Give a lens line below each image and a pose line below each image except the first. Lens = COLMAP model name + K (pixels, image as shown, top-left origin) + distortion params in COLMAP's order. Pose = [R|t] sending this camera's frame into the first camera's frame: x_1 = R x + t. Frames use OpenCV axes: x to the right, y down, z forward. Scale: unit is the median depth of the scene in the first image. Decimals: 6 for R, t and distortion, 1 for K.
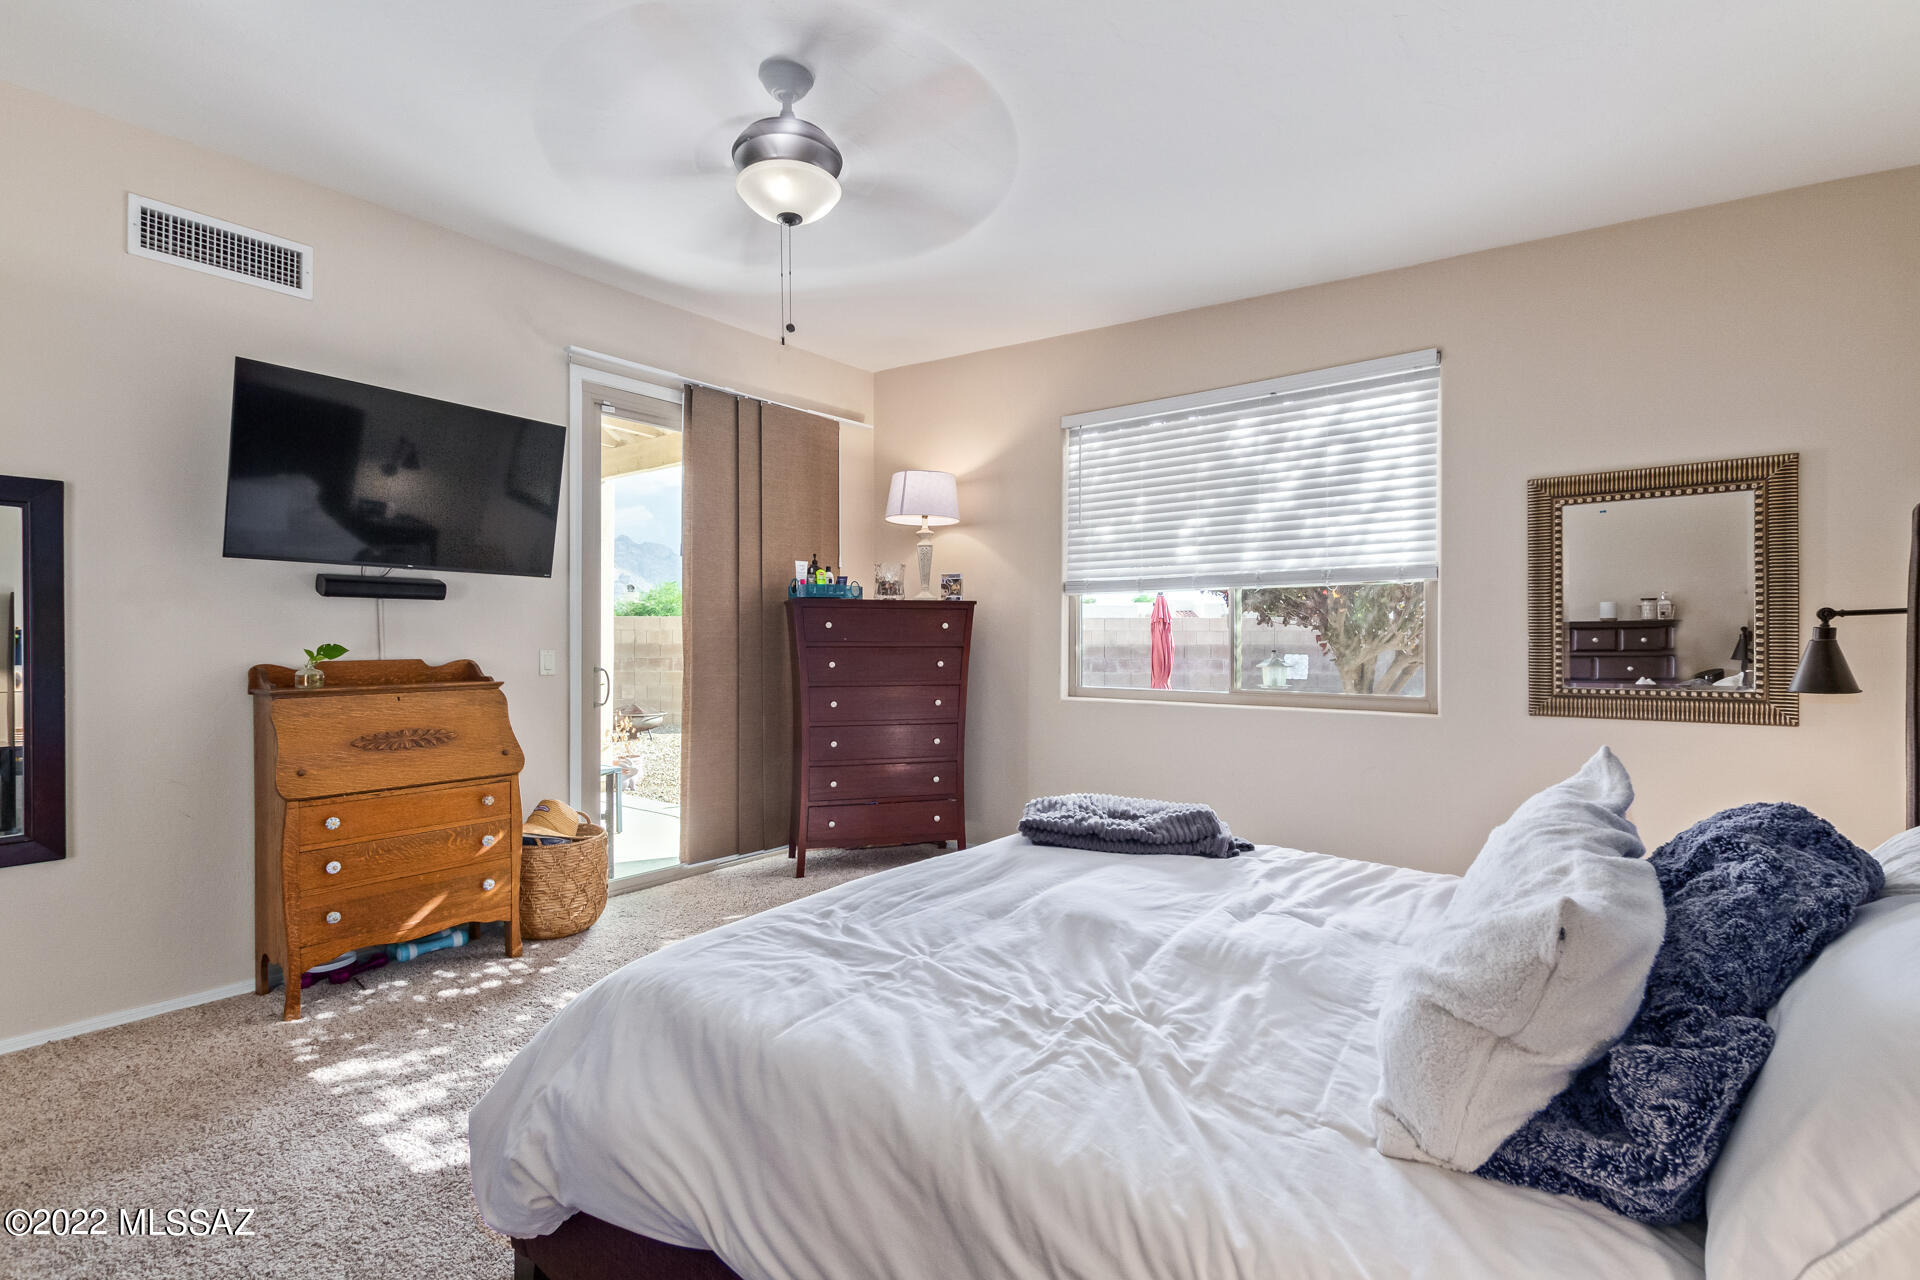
lens RADIAL K [[879.1, 0, 958.9], [0, 879.1, 637.0], [0, 0, 1]] dist [0.008225, -0.001922]
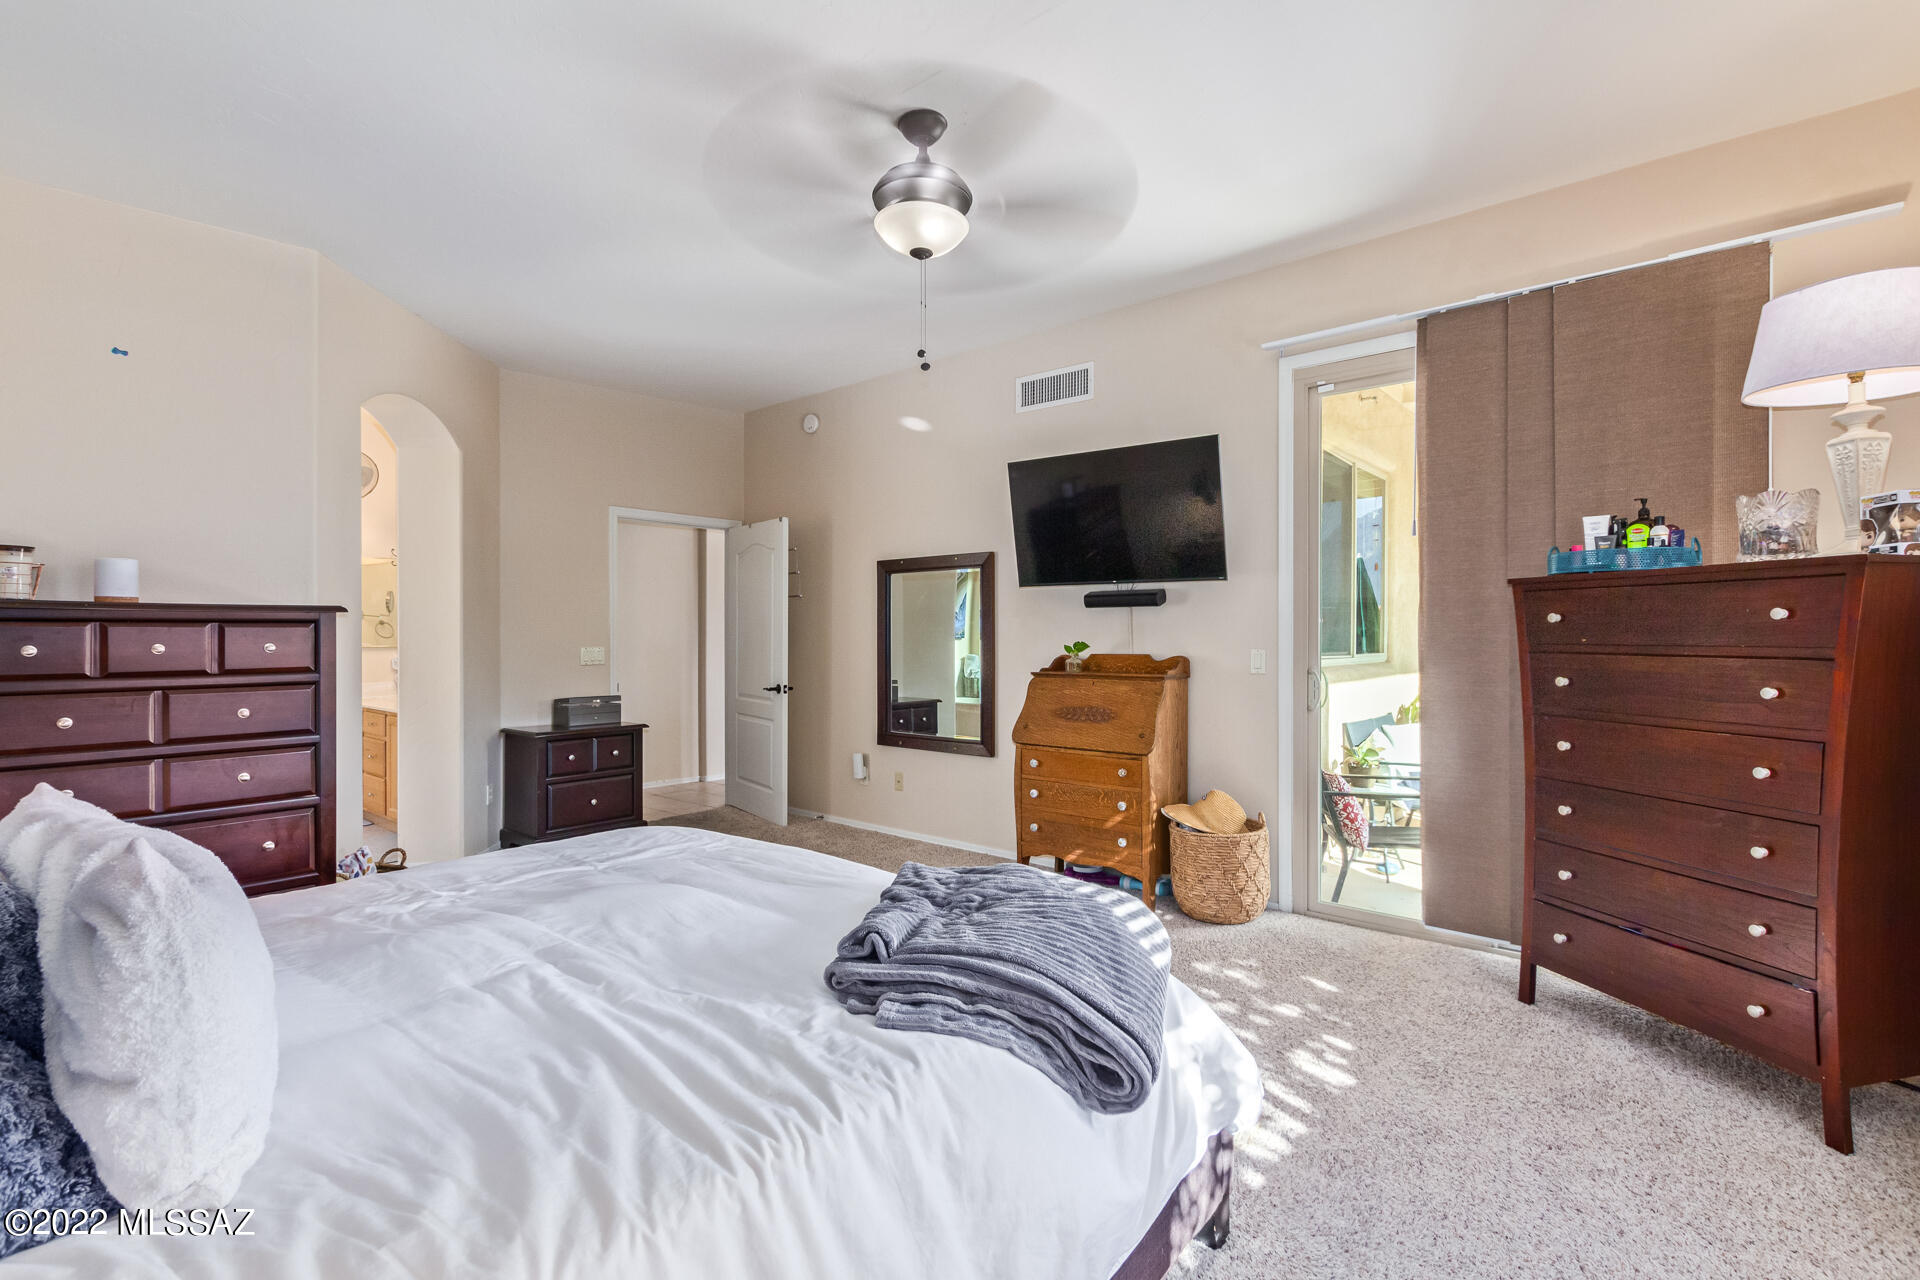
lens RADIAL K [[879.1, 0, 957.9], [0, 879.1, 640.3], [0, 0, 1]] dist [0.008225, -0.001922]
pose [[-0.039064, 0.003256, -0.999231, 0.623401], [-0.003434, 0.999988, 0.003393, 0.001722], [0.999231, 0.003564, -0.039053, 0.764938]]
